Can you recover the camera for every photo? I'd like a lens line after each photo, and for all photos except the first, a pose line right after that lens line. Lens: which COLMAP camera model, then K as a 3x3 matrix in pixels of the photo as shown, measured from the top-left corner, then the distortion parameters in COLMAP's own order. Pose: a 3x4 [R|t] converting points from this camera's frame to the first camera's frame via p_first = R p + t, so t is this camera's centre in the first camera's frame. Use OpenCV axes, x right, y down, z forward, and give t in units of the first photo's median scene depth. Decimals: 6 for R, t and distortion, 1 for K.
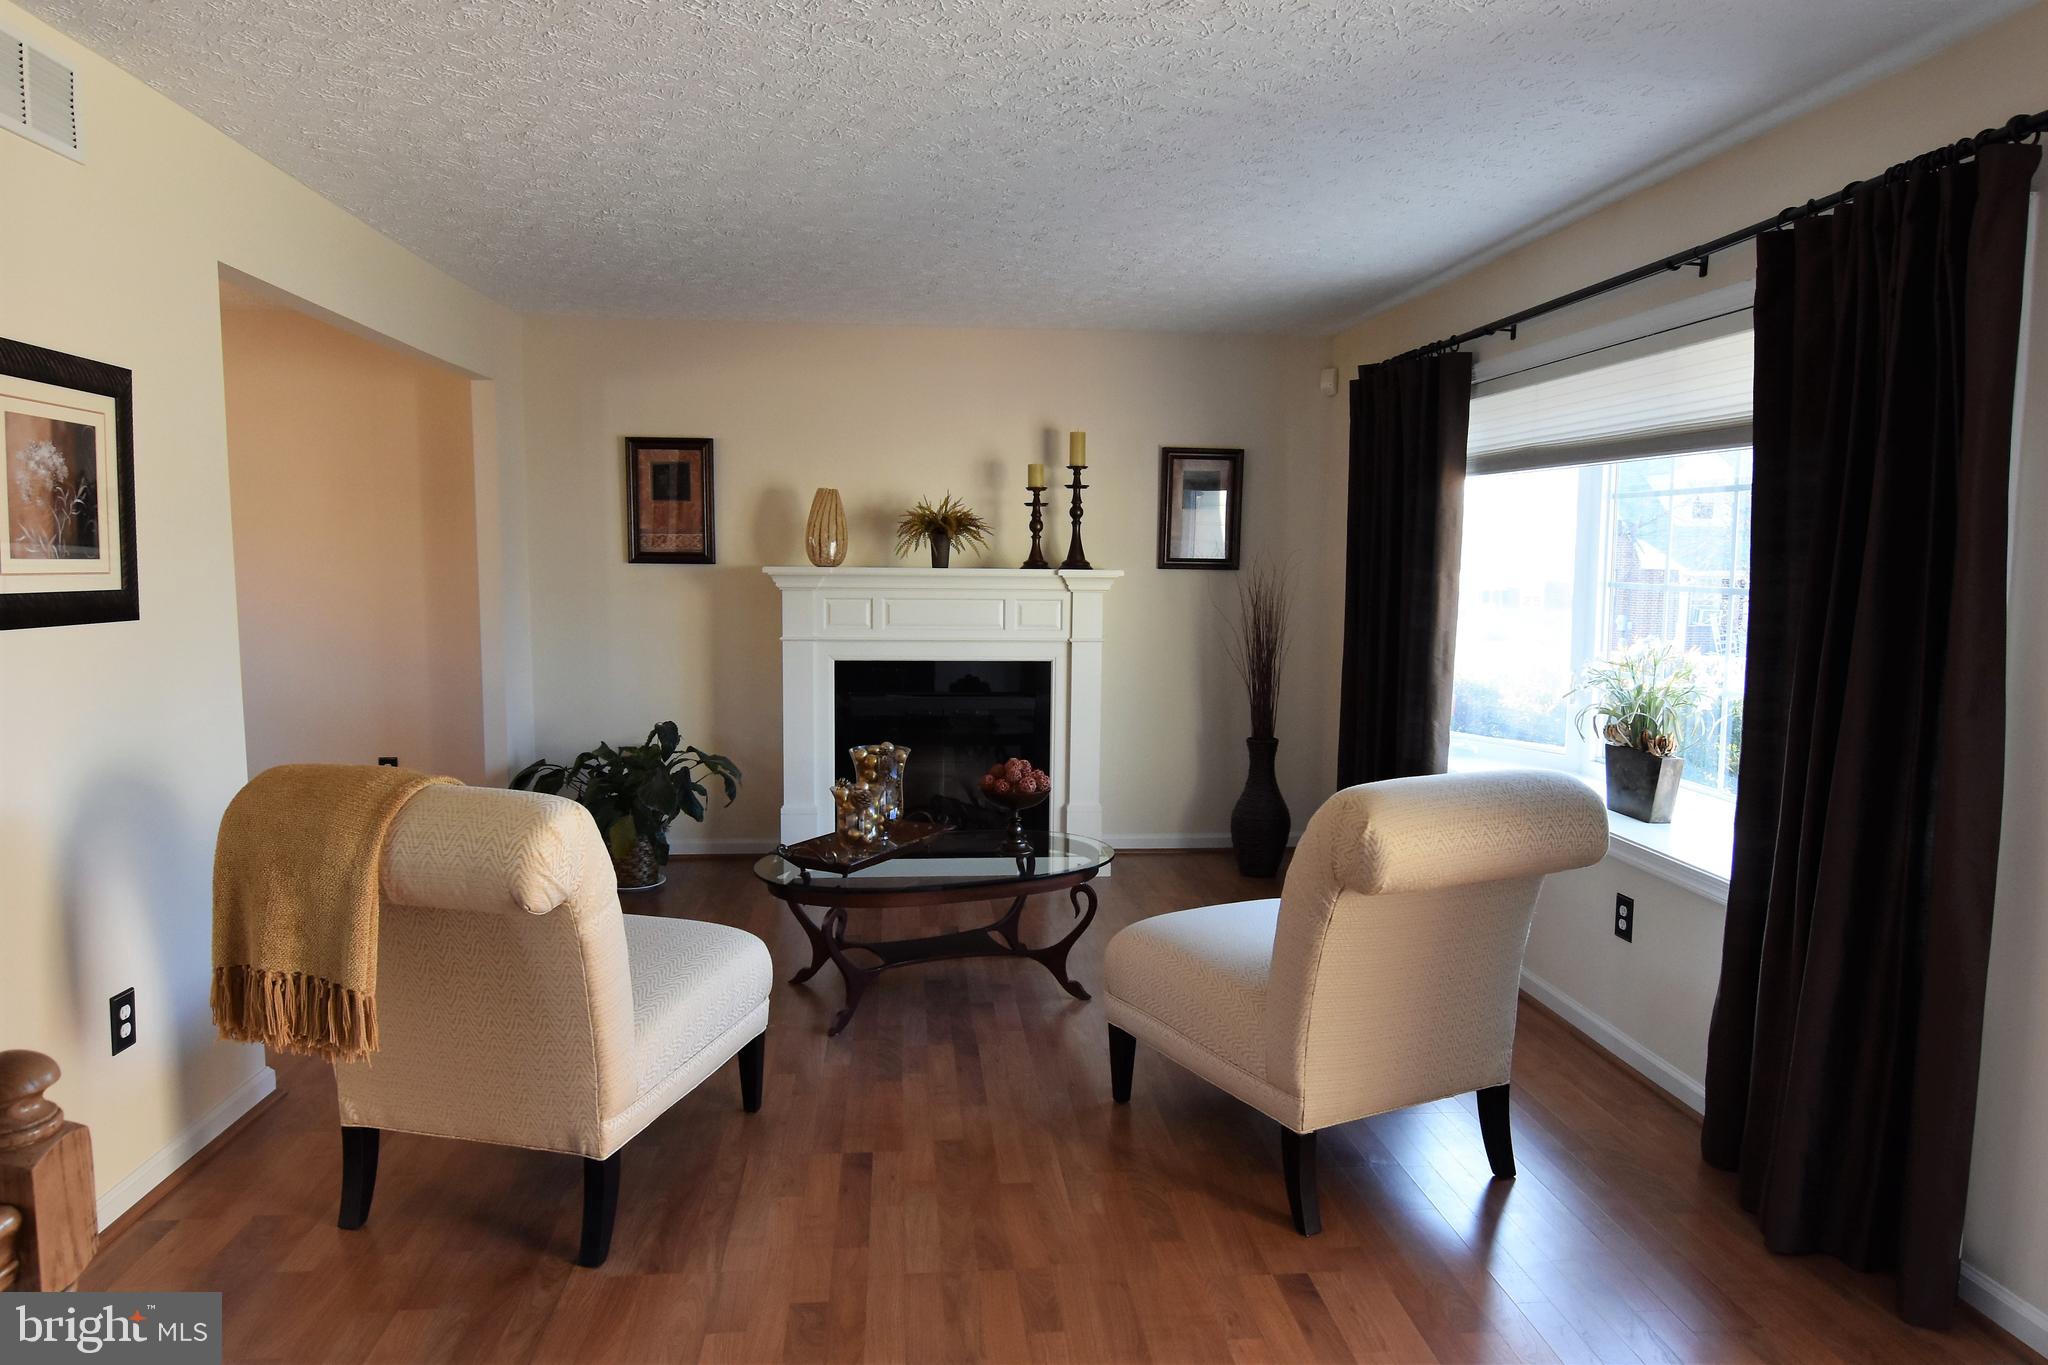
lens RADIAL K [[1303.1, 0, 1024.0], [0, 1303.1, 682.5], [0, 0, 1]] dist [-0.009236, -0.004395]
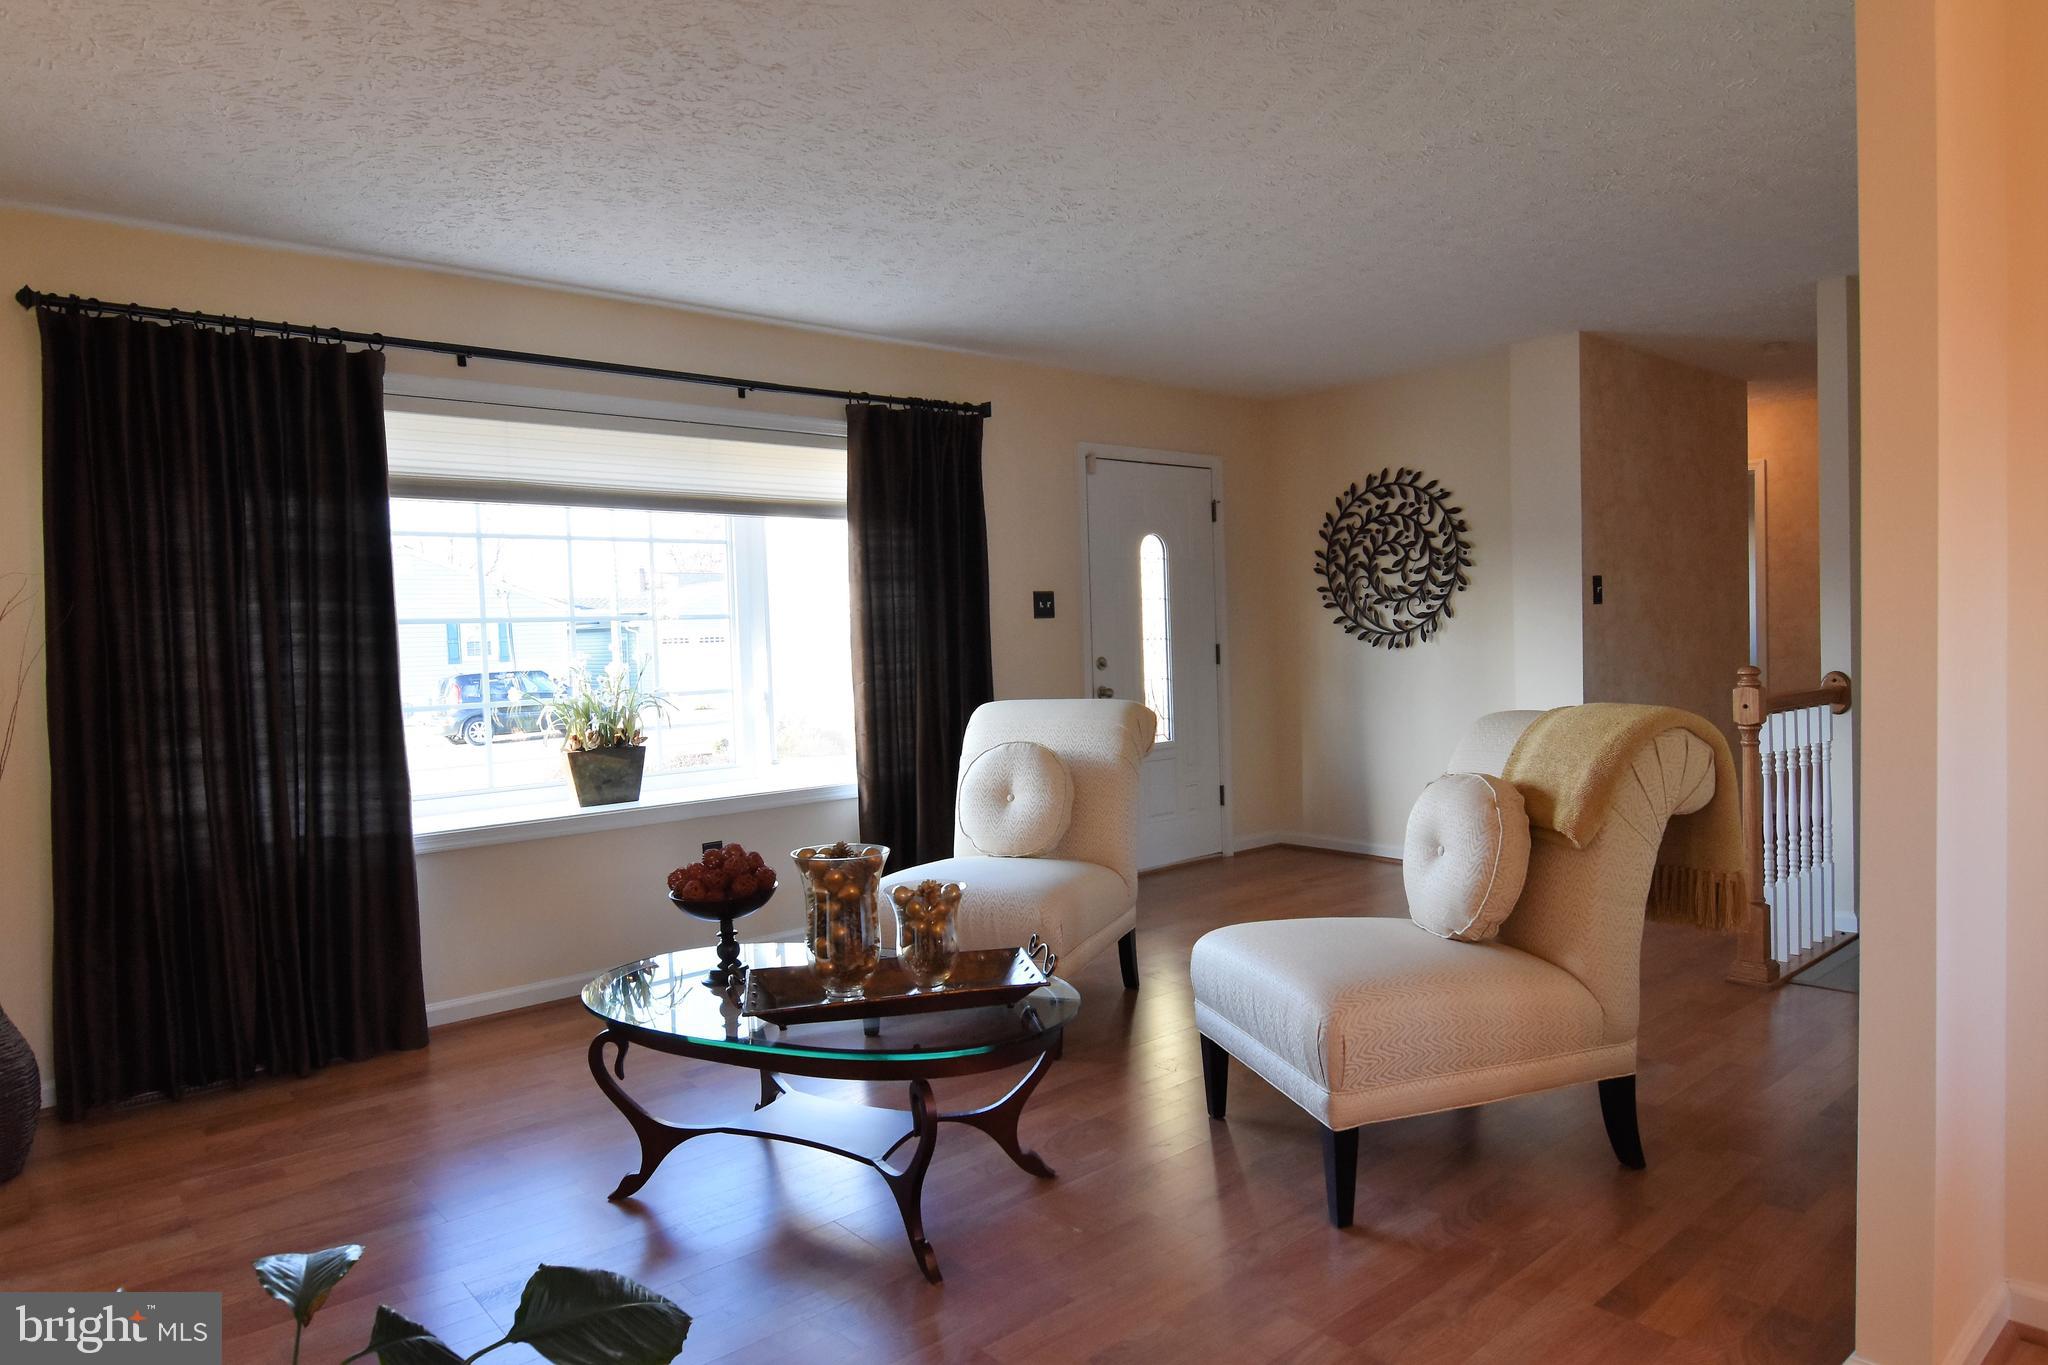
lens RADIAL K [[1303.1, 0, 1024.0], [0, 1303.1, 682.5], [0, 0, 1]] dist [-0.009236, -0.004395]
pose [[-0.593310, -0.027436, 0.804507, -0.726885], [0.108137, 0.987644, 0.113431, -0.105042], [-0.797678, 0.154297, -0.583011, 1.391251]]
